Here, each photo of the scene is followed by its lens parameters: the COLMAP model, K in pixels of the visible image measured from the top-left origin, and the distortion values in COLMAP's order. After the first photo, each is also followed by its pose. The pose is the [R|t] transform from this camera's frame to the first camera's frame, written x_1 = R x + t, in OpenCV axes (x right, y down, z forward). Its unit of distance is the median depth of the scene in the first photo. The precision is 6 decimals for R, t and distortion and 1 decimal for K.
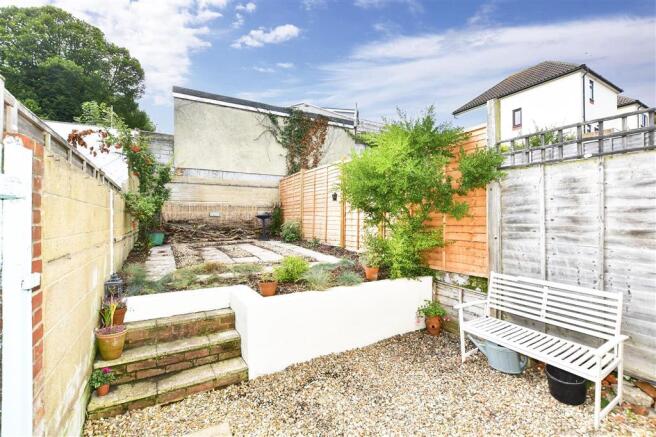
lens RADIAL K [[283.6, 0, 330.0], [0, 283.6, 218.3], [0, 0, 1]] dist [-0.003519, -0.000308]
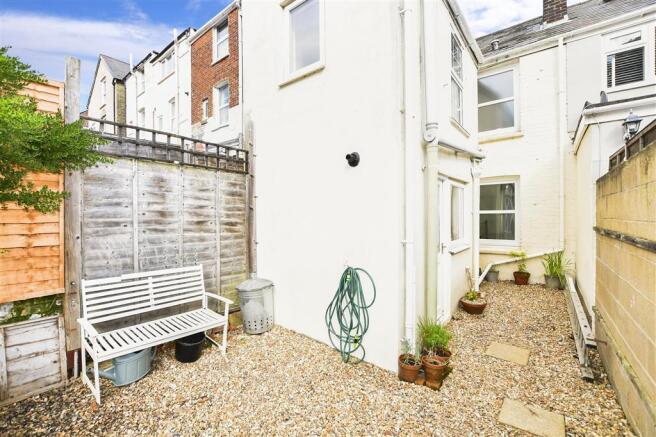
lens RADIAL K [[283.6, 0, 330.3], [0, 283.6, 216.5], [0, 0, 1]] dist [-0.003519, -0.000308]
pose [[-0.346498, -0.011808, 0.937976, -0.464162], [-0.002770, 0.999929, 0.011565, 0.000831], [-0.938047, 0.001409, -0.346506, 0.735731]]
